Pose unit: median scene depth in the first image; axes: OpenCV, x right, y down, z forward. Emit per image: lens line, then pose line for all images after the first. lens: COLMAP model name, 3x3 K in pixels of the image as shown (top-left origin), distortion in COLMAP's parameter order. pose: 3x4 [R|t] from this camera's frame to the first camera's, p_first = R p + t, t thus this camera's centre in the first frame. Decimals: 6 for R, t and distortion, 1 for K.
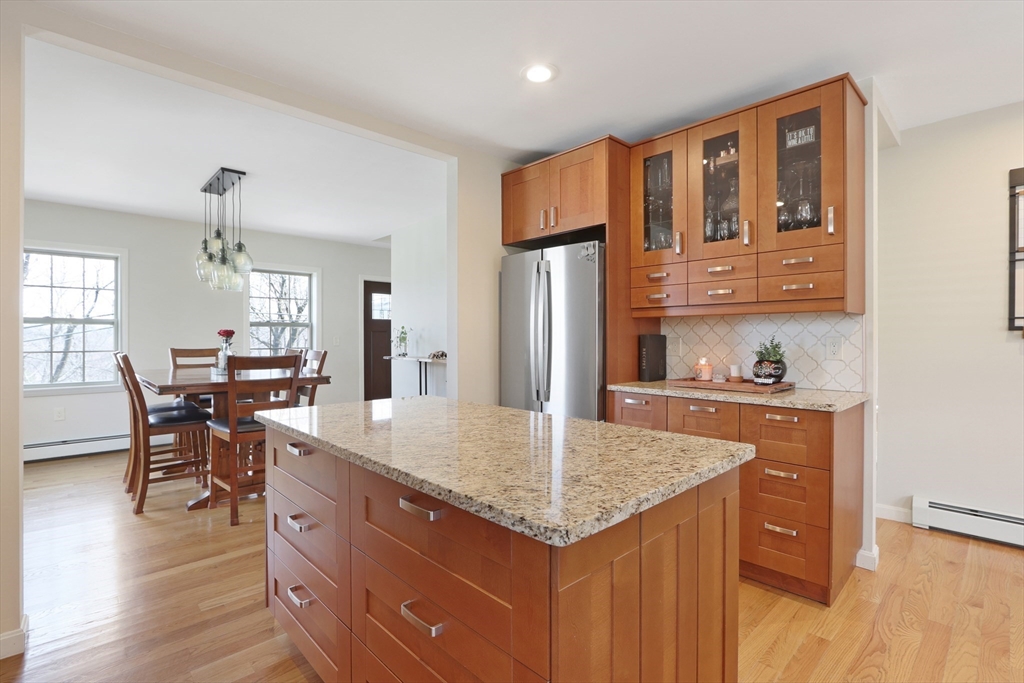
lens RADIAL K [[478.2, 0, 514.3], [0, 478.2, 333.7], [0, 0, 1]] dist [-0.012515, 0.001001]
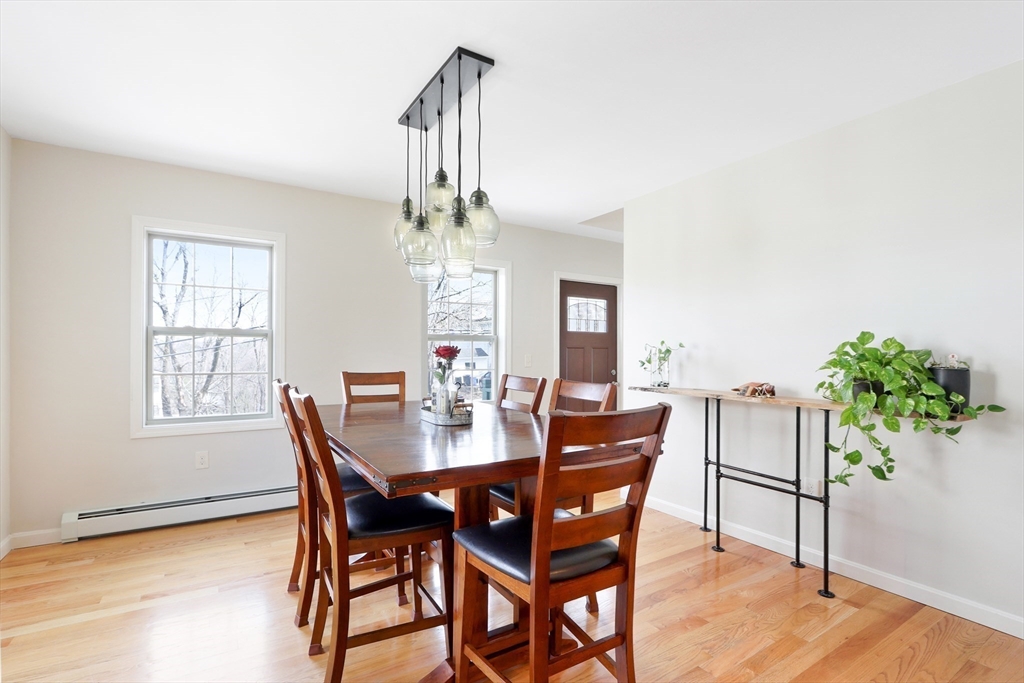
lens RADIAL K [[474.5, 0, 512.3], [0, 474.5, 346.1], [0, 0, 1]] dist [-0.015492, 0.001288]
pose [[0.980419, 0.006873, -0.196805, -0.331955], [-0.007385, 0.999971, -0.001869, -0.006123], [0.196786, 0.003285, 0.980441, 0.359927]]
